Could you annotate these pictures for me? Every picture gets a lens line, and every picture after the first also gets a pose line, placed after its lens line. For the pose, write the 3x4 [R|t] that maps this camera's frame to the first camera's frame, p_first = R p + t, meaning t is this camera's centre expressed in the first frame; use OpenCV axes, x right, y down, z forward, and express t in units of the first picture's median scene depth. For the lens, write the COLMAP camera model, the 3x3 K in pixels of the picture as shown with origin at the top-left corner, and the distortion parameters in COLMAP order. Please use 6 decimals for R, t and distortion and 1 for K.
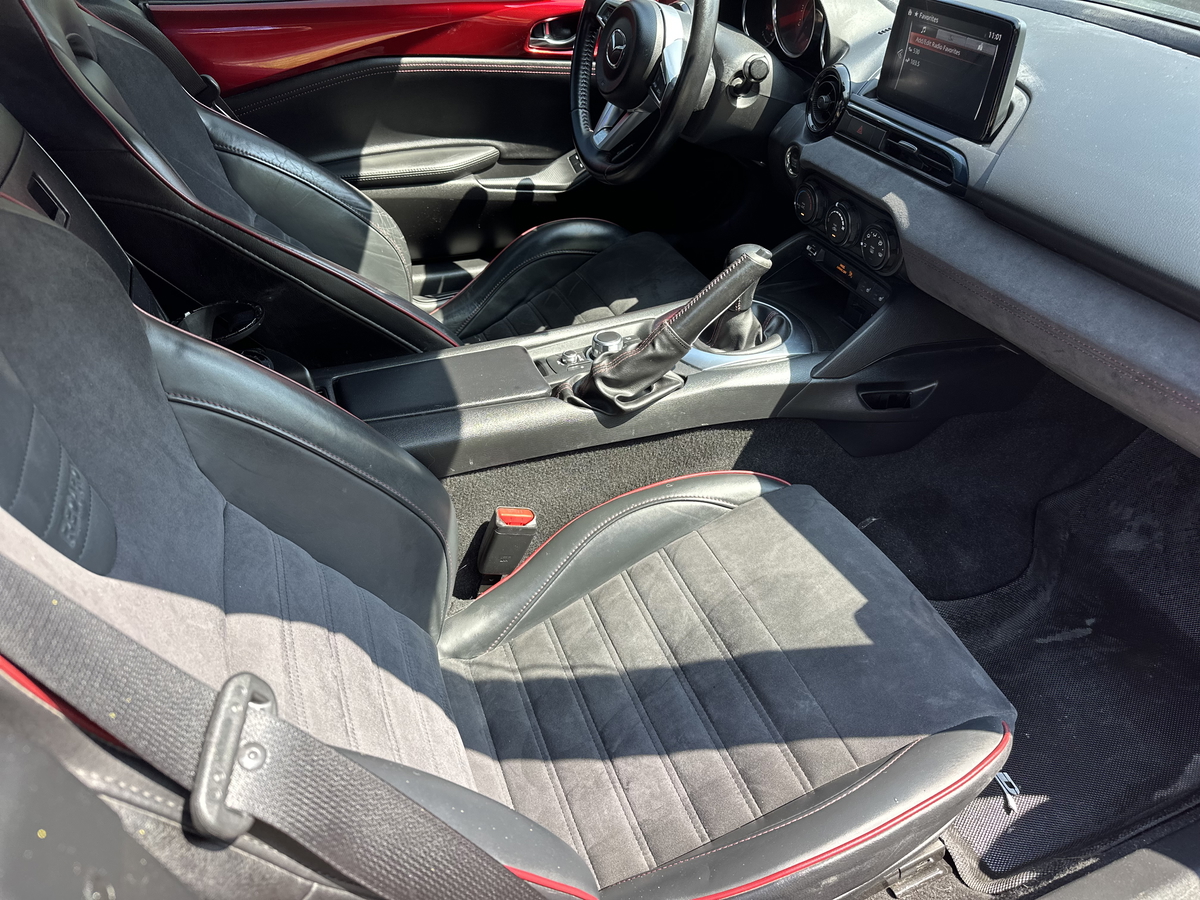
lens RADIAL K [[874.9, 0, 601.3], [0, 874.9, 462.7], [0, 0, 1]] dist [0.063453, -0.066464]
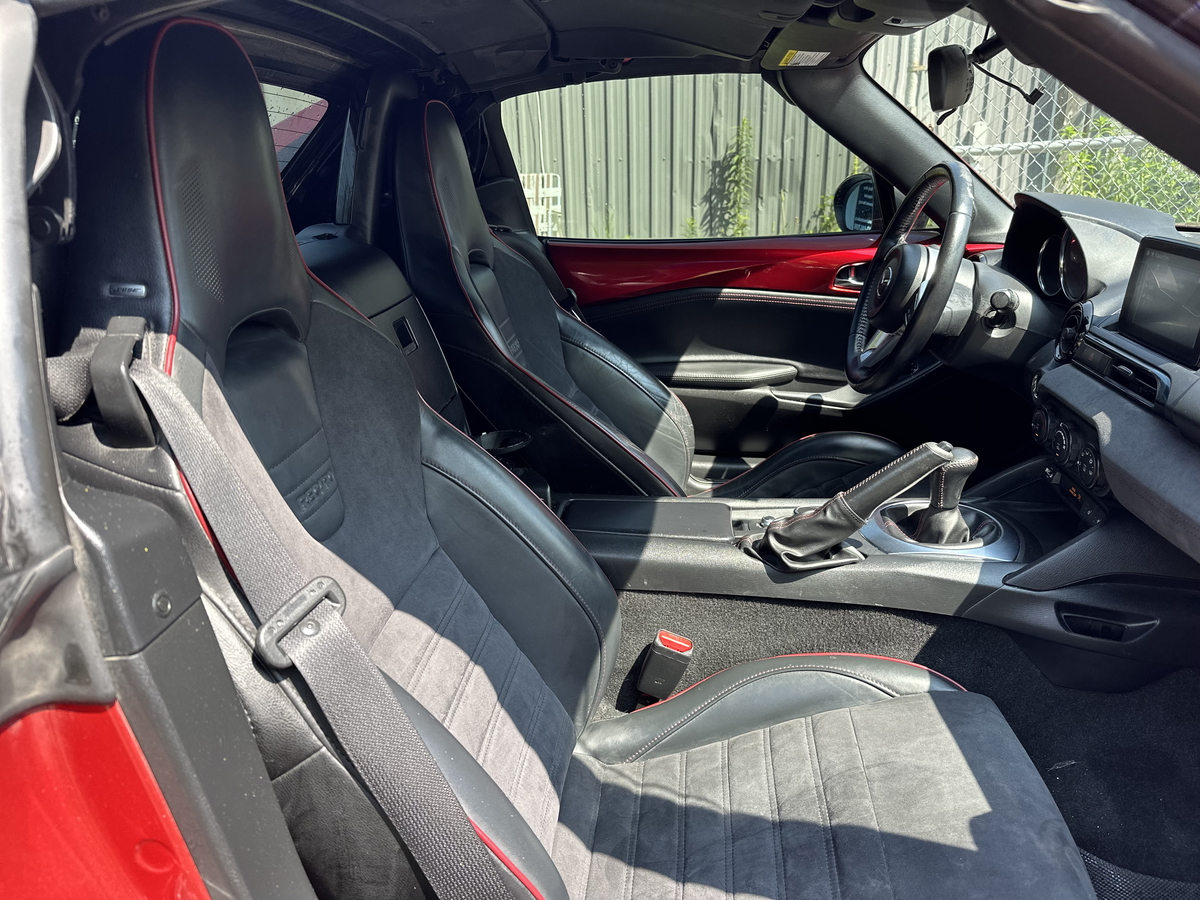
lens RADIAL K [[874.9, 0, 590.9], [0, 874.9, 452.5], [0, 0, 1]] dist [0.063453, -0.066464]
pose [[0.880169, 0.136606, -0.454579, 0.272091], [-0.263115, 0.937504, -0.227721, 0.113688], [0.395061, 0.320040, 0.861105, -0.072797]]
